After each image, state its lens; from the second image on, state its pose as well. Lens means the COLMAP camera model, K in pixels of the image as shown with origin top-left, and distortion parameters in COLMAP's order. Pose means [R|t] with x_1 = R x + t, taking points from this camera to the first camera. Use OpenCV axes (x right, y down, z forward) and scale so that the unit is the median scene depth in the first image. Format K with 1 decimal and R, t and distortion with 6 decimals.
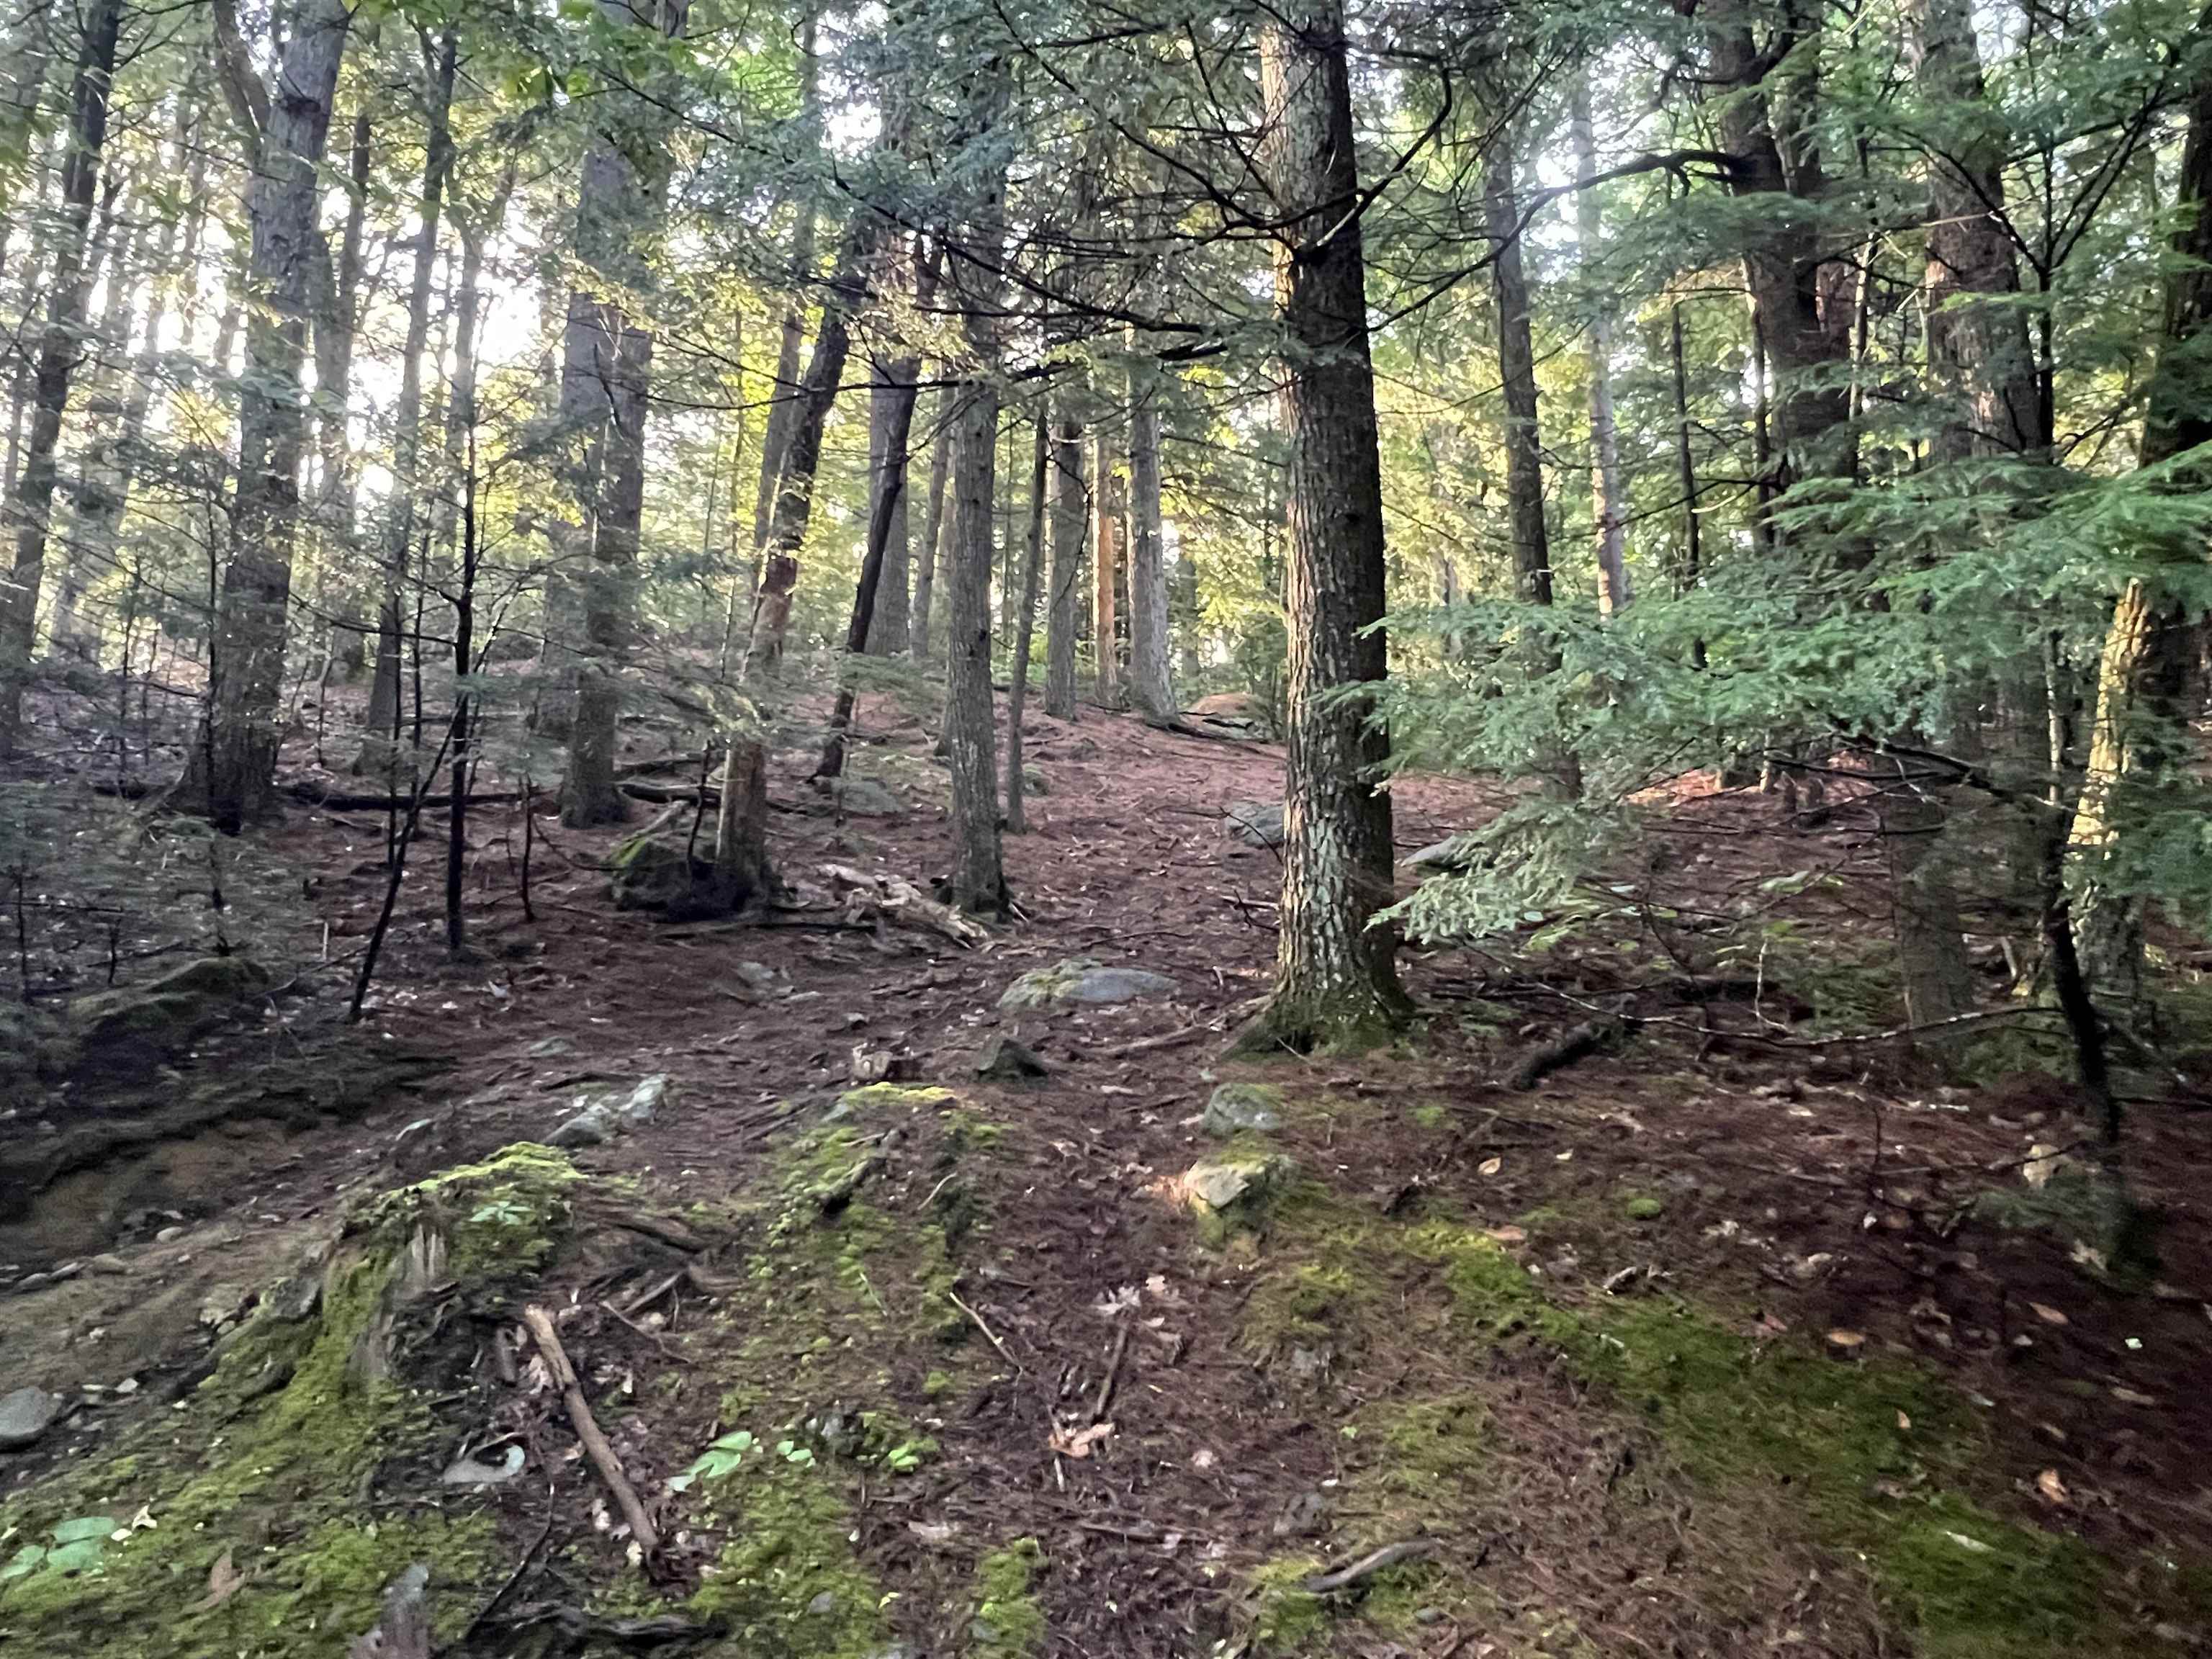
lens RADIAL K [[1346.1, 0, 1106.0], [0, 1346.1, 829.5], [0, 0, 1]] dist [0.001505, 0.000534]
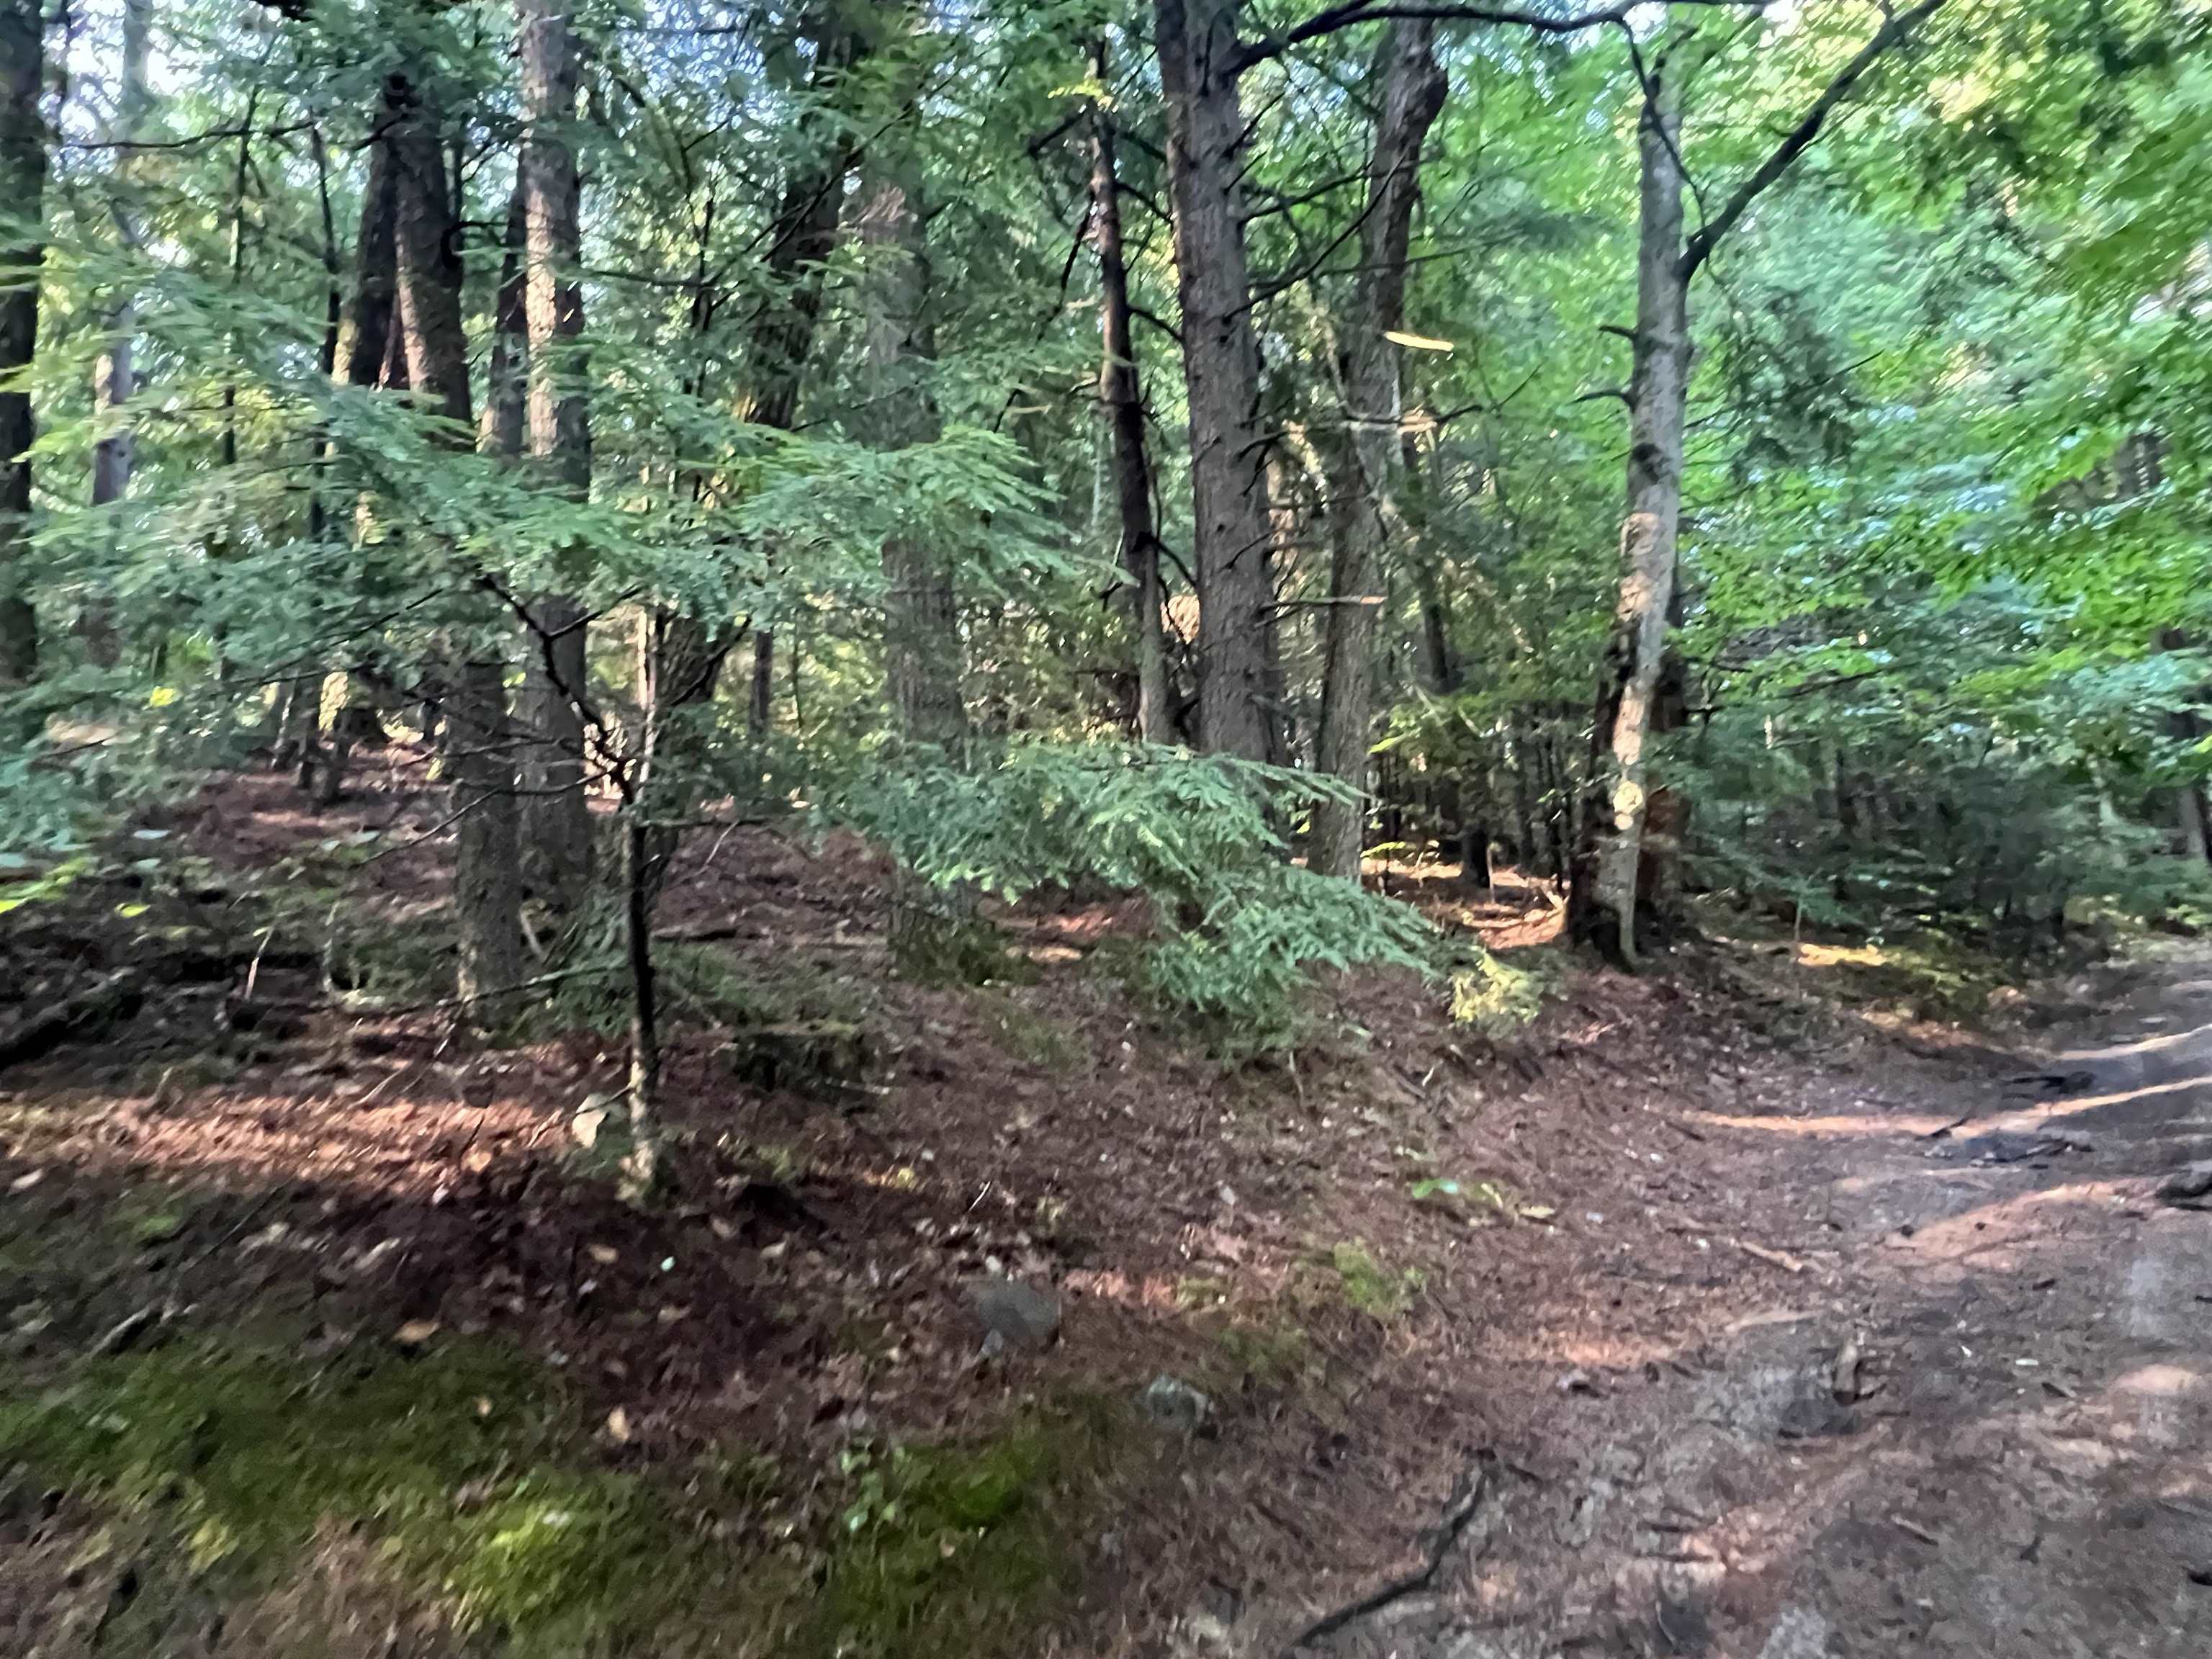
lens RADIAL K [[1180.2, 0, 1106.0], [0, 1180.2, 829.5], [0, 0, 1]] dist [0.000254, -0.001097]
pose [[0.454475, 0.096294, 0.885540, 0.021895], [-0.091718, 0.993914, -0.061008, 0.045844], [-0.886025, -0.053494, 0.460541, 0.232891]]
